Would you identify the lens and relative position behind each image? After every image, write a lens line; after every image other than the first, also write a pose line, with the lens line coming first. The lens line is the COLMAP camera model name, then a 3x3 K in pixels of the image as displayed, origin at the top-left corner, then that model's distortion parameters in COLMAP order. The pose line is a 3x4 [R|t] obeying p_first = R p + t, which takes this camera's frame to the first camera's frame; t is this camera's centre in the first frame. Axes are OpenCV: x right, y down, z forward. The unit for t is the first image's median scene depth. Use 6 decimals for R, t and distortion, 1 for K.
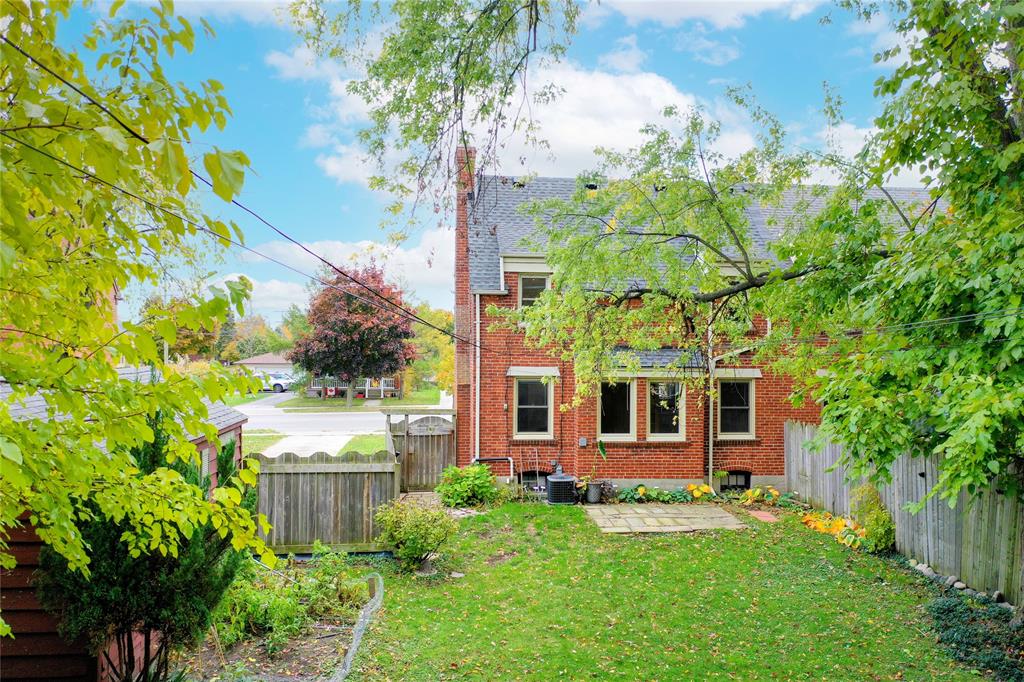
lens RADIAL K [[849.9, 0, 512.0], [0, 849.9, 341.0], [0, 0, 1]] dist [0.031961, 0.004957]
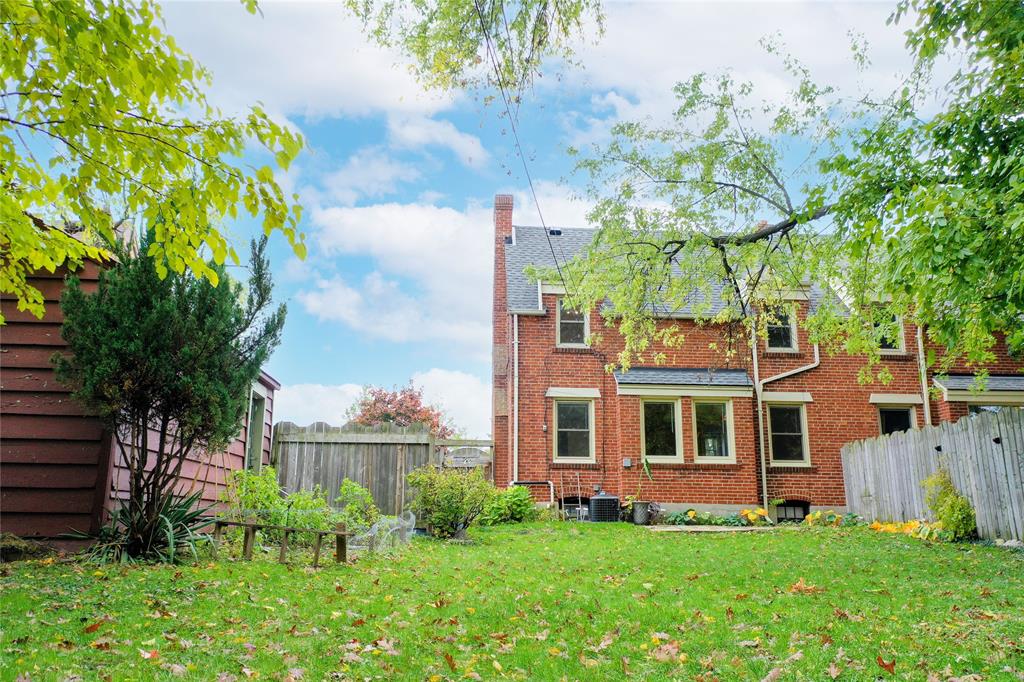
lens RADIAL K [[849.9, 0, 512.0], [0, 849.9, 341.0], [0, 0, 1]] dist [0.031961, 0.004957]
pose [[0.999018, -0.011931, -0.042679, -0.002518], [0.002208, 0.975281, -0.220955, 0.193465], [0.044260, 0.220644, 0.974350, 0.038260]]
